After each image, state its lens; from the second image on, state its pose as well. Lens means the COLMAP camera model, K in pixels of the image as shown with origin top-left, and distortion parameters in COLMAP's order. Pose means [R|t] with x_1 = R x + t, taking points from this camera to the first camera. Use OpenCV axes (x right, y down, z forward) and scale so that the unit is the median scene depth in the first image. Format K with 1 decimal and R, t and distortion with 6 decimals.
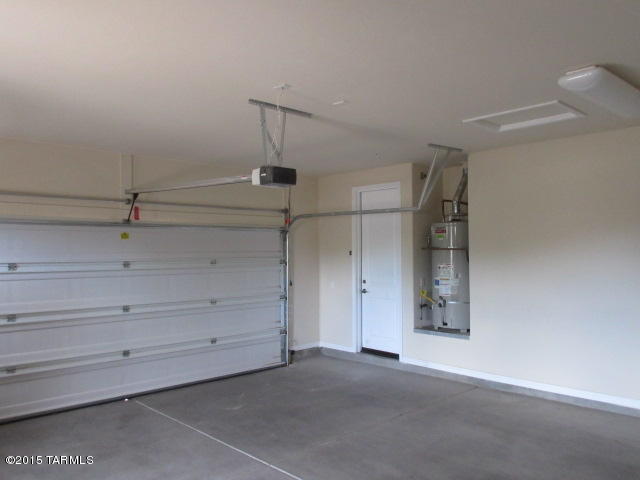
lens RADIAL K [[513.8, 0, 320.0], [0, 513.8, 240.0], [0, 0, 1]] dist [0.009307, -0.000294]
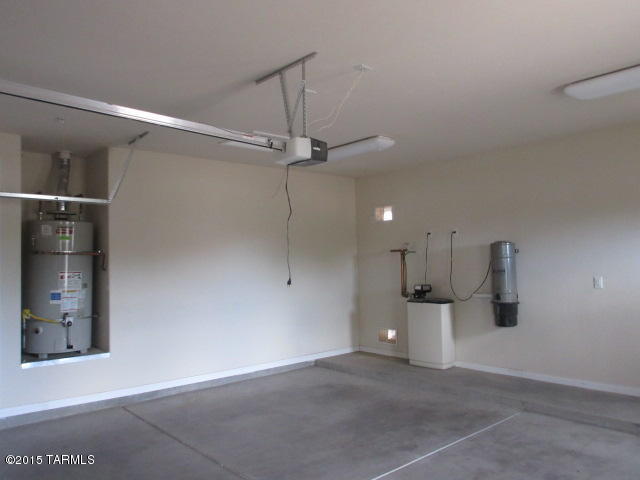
lens RADIAL K [[513.8, 0, 320.0], [0, 513.8, 240.0], [0, 0, 1]] dist [0.009307, -0.000294]
pose [[0.021407, 0.056229, 0.998188, -0.569330], [-0.004019, 0.998414, -0.056156, 0.040692], [-0.999763, -0.002810, 0.021599, 0.597972]]
